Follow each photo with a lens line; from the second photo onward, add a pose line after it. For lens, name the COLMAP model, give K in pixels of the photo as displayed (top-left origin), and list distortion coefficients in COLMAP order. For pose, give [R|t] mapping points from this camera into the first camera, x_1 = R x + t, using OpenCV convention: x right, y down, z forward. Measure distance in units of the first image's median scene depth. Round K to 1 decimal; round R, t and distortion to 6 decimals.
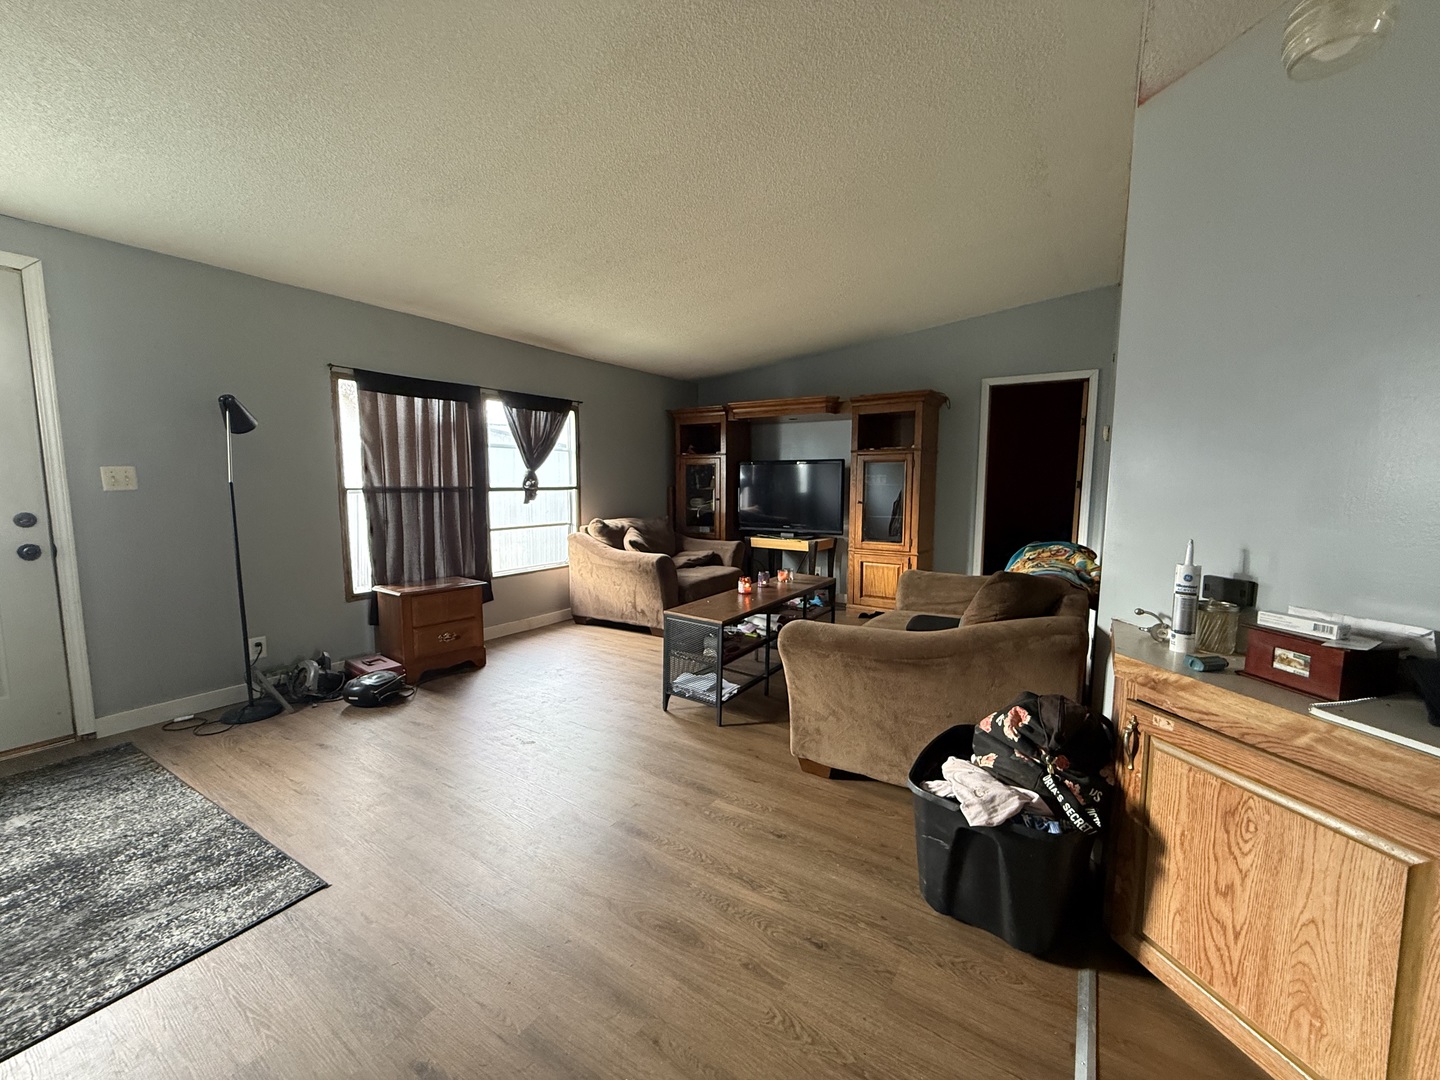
lens RADIAL K [[572.7, 0, 715.0], [0, 572.7, 537.6], [0, 0, 1]] dist [0.000914, 0.000027]
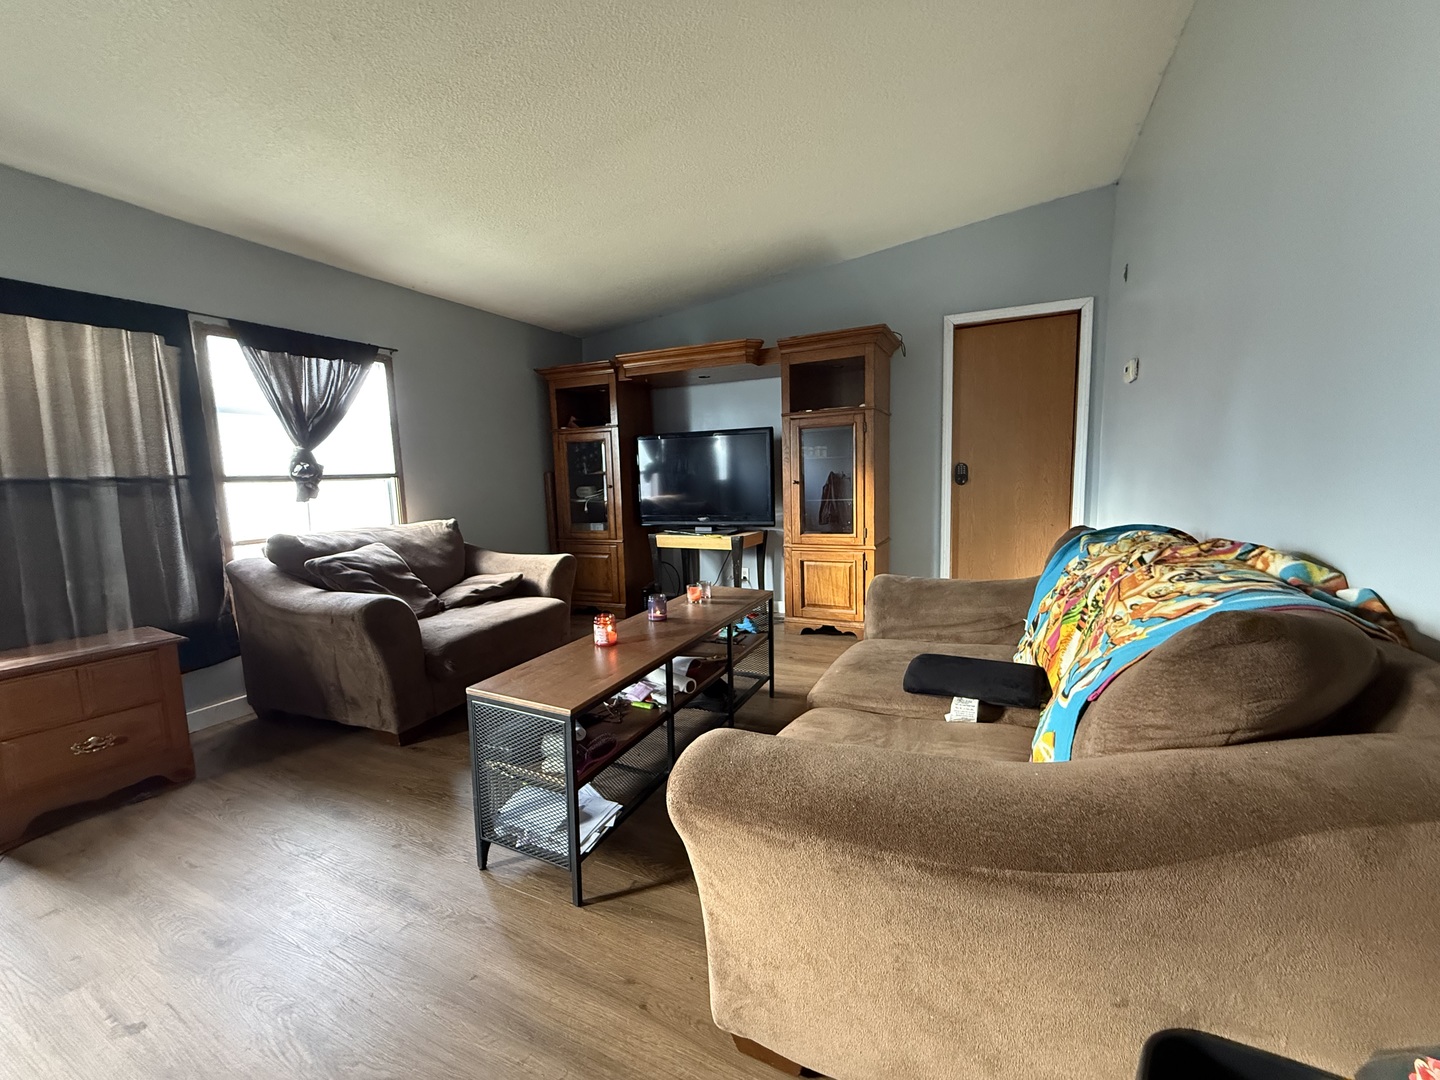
lens RADIAL K [[572.7, 0, 715.0], [0, 572.7, 537.6], [0, 0, 1]] dist [0.000914, 0.000027]
pose [[0.990145, -0.046573, 0.132077, 0.044564], [0.045068, 0.998881, 0.014369, -0.004712], [-0.132598, -0.008275, 0.991135, 0.268312]]
